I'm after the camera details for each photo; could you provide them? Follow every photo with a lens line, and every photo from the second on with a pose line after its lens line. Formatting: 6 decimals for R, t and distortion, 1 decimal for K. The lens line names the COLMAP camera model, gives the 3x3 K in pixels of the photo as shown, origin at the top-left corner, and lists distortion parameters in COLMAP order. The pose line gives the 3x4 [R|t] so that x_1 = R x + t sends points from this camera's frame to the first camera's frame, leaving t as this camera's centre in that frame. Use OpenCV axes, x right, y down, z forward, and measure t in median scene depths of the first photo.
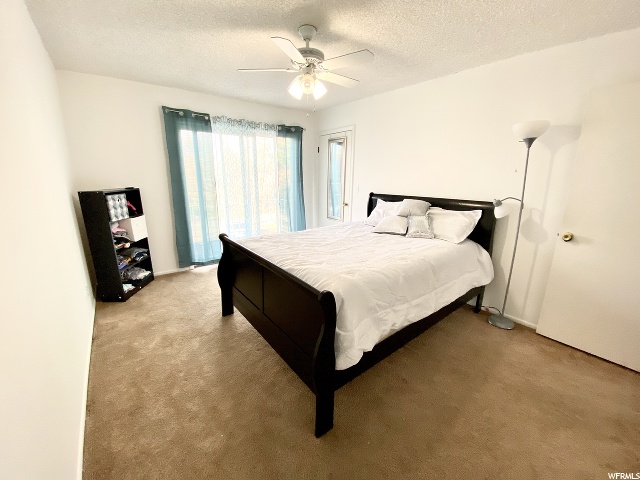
lens RADIAL K [[261.8, 0, 319.8], [0, 261.8, 238.6], [0, 0, 1]] dist [-0.003175, -0.002852]
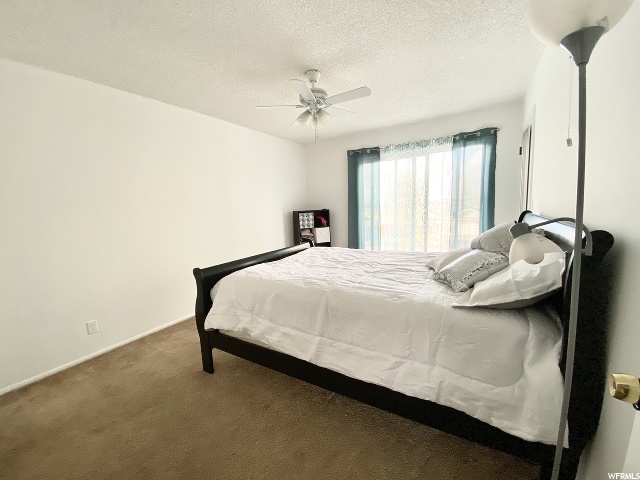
lens RADIAL K [[261.8, 0, 315.2], [0, 261.8, 244.6], [0, 0, 1]] dist [-0.003175, -0.002852]
pose [[0.321513, 0.114016, -0.940016, 0.648494], [-0.173879, 0.982953, 0.059752, -0.060598], [0.930804, 0.144238, 0.335857, 0.398380]]
